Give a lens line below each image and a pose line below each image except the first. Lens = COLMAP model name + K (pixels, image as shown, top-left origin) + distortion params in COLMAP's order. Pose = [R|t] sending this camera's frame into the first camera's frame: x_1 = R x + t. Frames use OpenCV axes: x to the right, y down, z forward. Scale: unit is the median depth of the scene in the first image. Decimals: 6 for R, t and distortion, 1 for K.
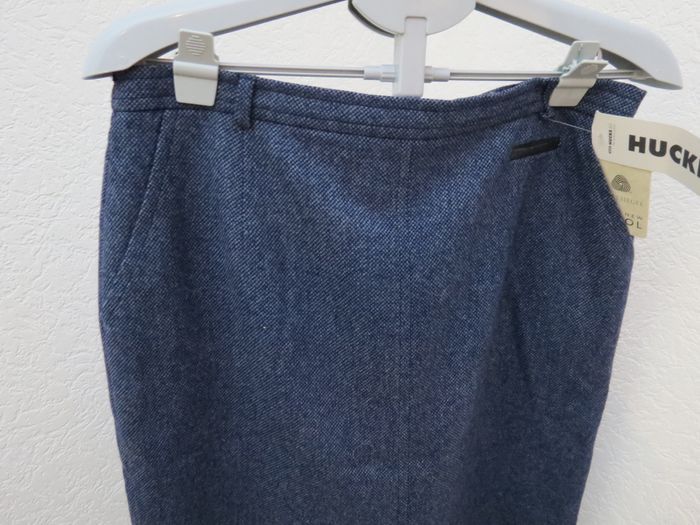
lens RADIAL K [[497.7, 0, 350.0], [0, 497.7, 262.5], [0, 0, 1]] dist [-0.033572, 0.013028]
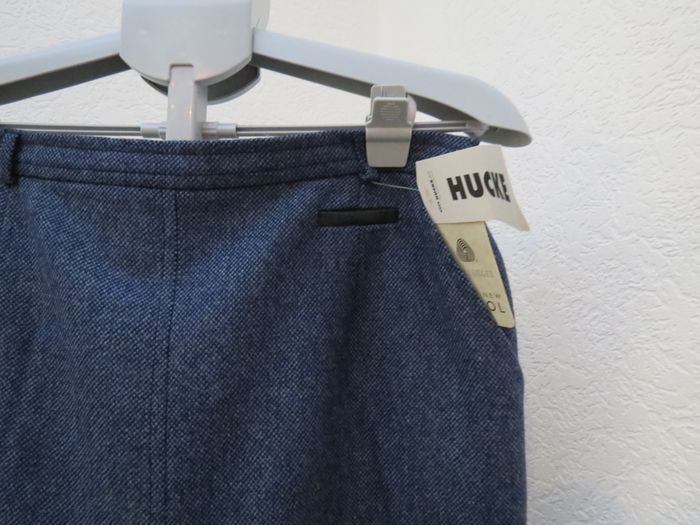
lens RADIAL K [[497.7, 0, 350.0], [0, 497.7, 262.5], [0, 0, 1]] dist [-0.033572, 0.013028]
pose [[0.987563, -0.009388, -0.156941, 0.516385], [-0.055129, 0.914160, -0.401588, 0.176965], [0.147239, 0.405245, 0.902273, 0.310566]]
